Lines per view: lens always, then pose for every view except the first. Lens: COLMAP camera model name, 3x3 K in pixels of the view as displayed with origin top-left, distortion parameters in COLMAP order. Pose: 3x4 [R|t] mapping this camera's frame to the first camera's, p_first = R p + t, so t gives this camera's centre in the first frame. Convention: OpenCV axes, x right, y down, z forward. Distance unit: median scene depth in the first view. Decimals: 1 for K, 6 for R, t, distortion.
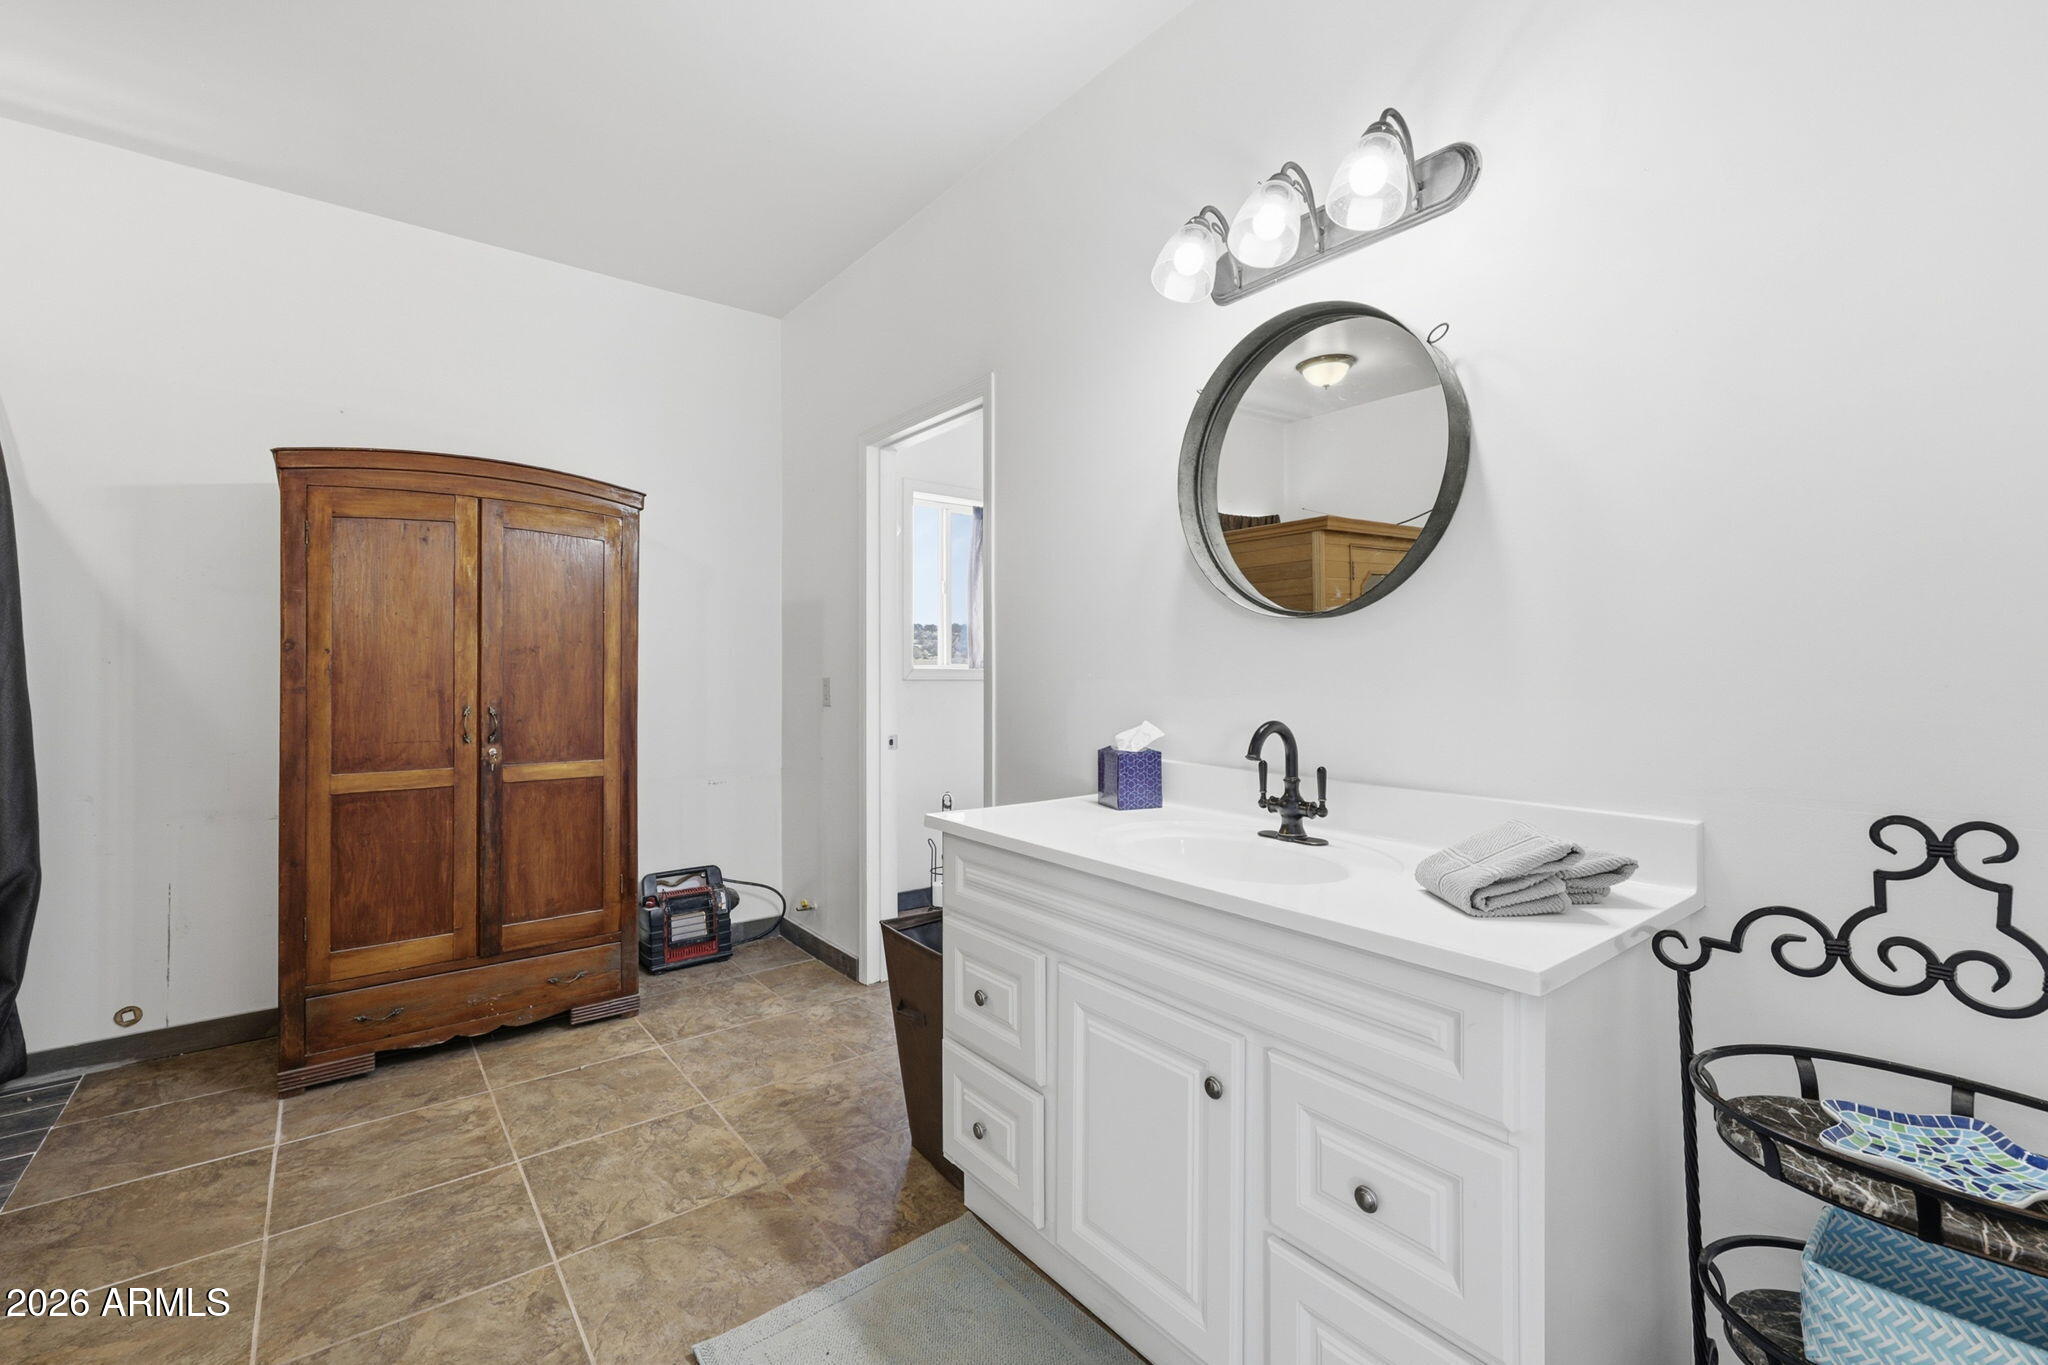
lens RADIAL K [[853.1, 0, 1004.2], [0, 853.1, 667.7], [0, 0, 1]] dist [-0.001501, 0.000580]
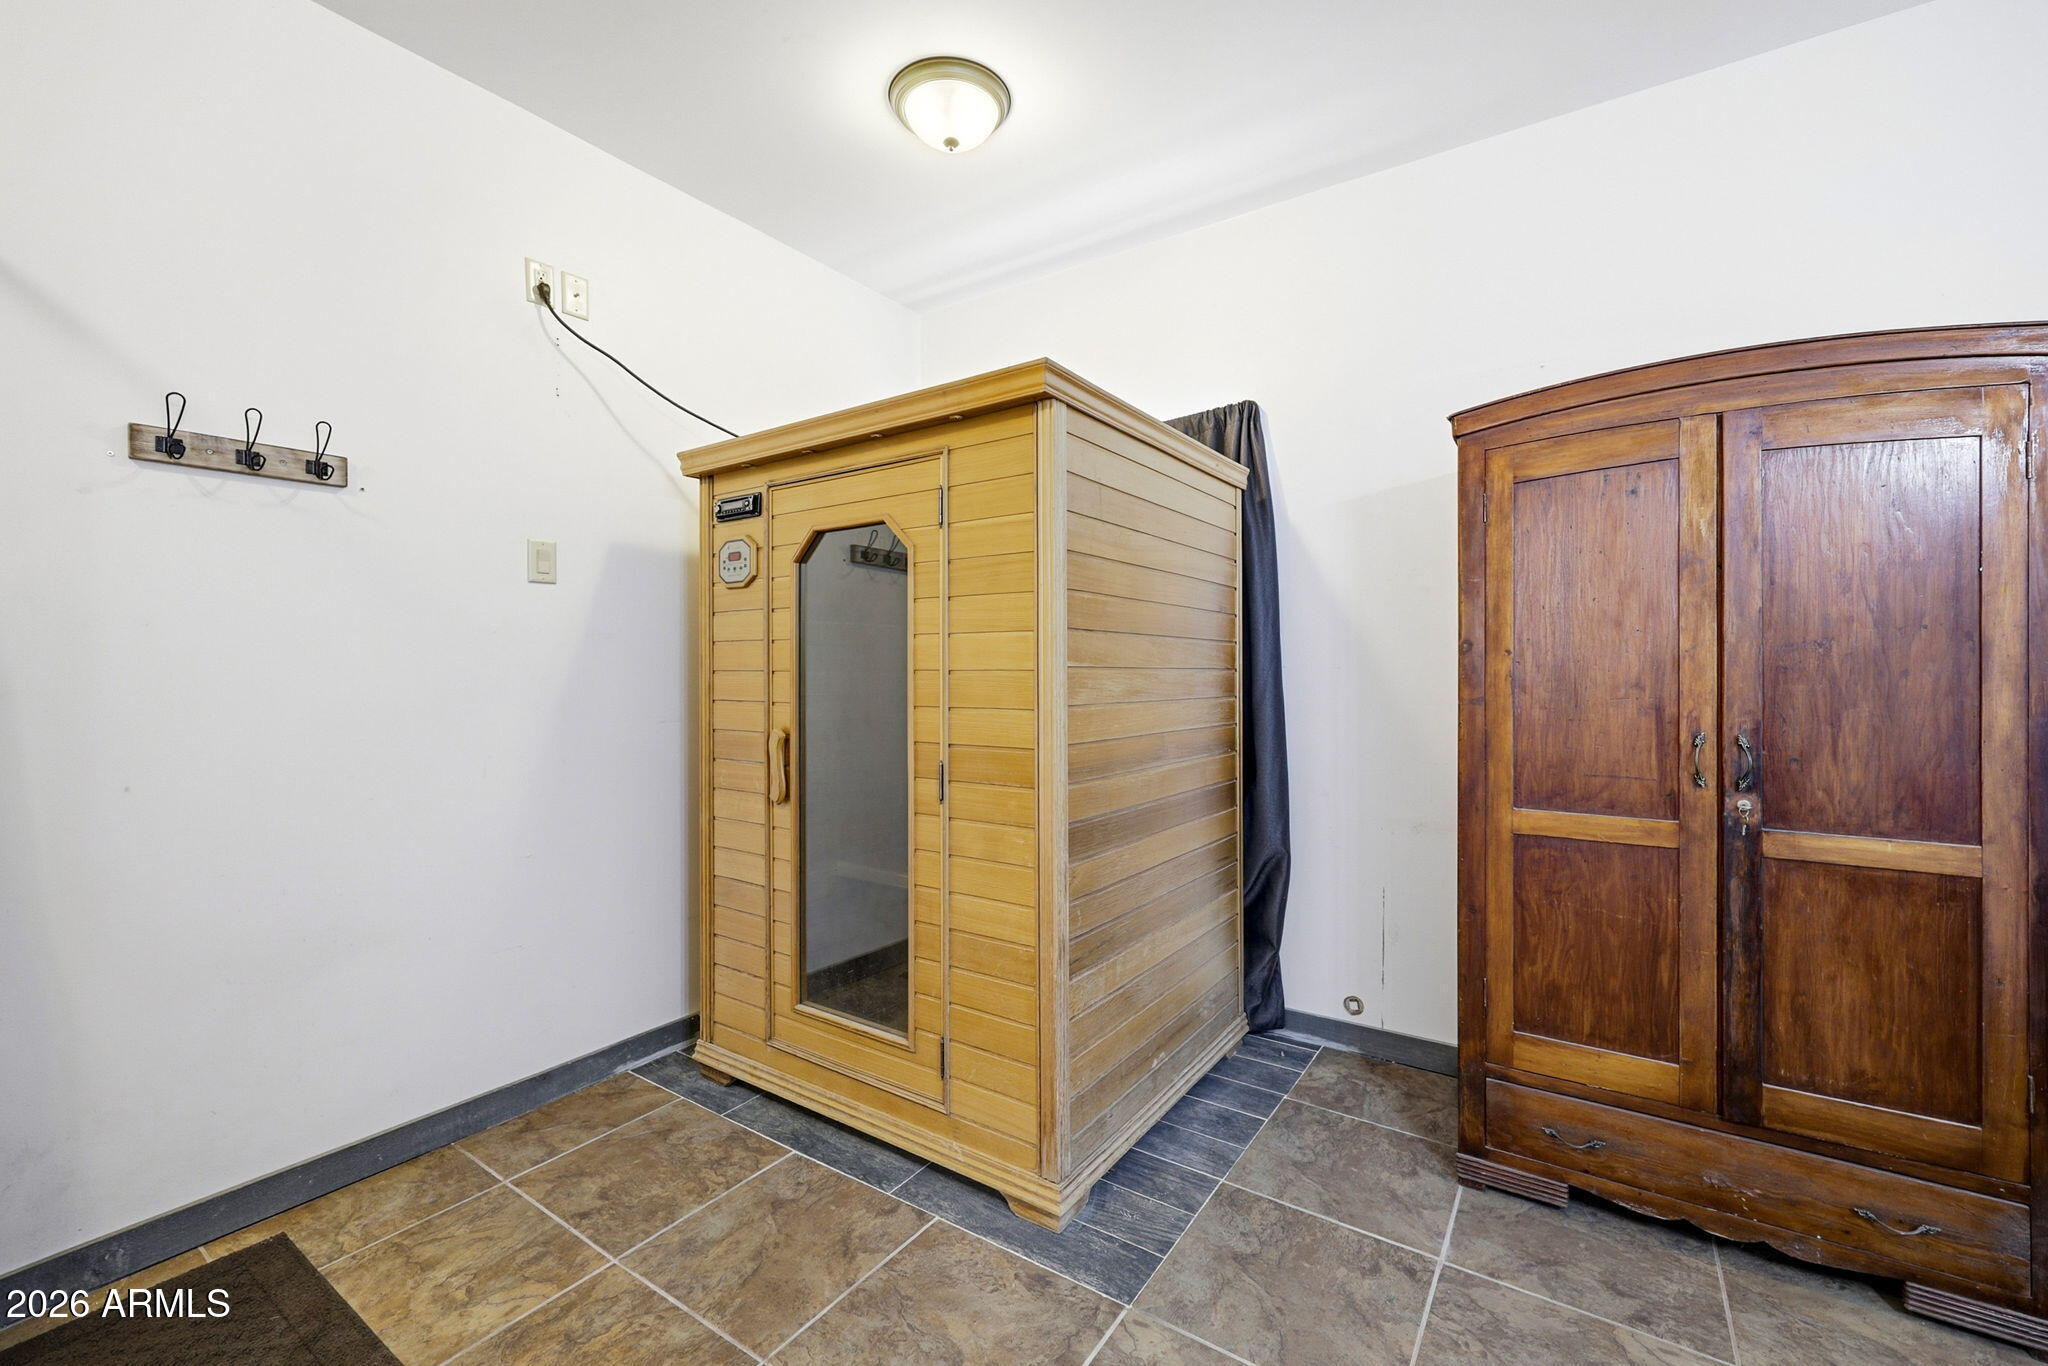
lens RADIAL K [[853.1, 0, 1004.2], [0, 853.1, 668.2], [0, 0, 1]] dist [-0.001501, 0.000580]
pose [[0.299178, -0.004187, -0.954188, -0.160110], [0.000431, 0.999991, -0.004253, -0.001563], [0.954197, 0.000861, 0.299177, 0.287213]]
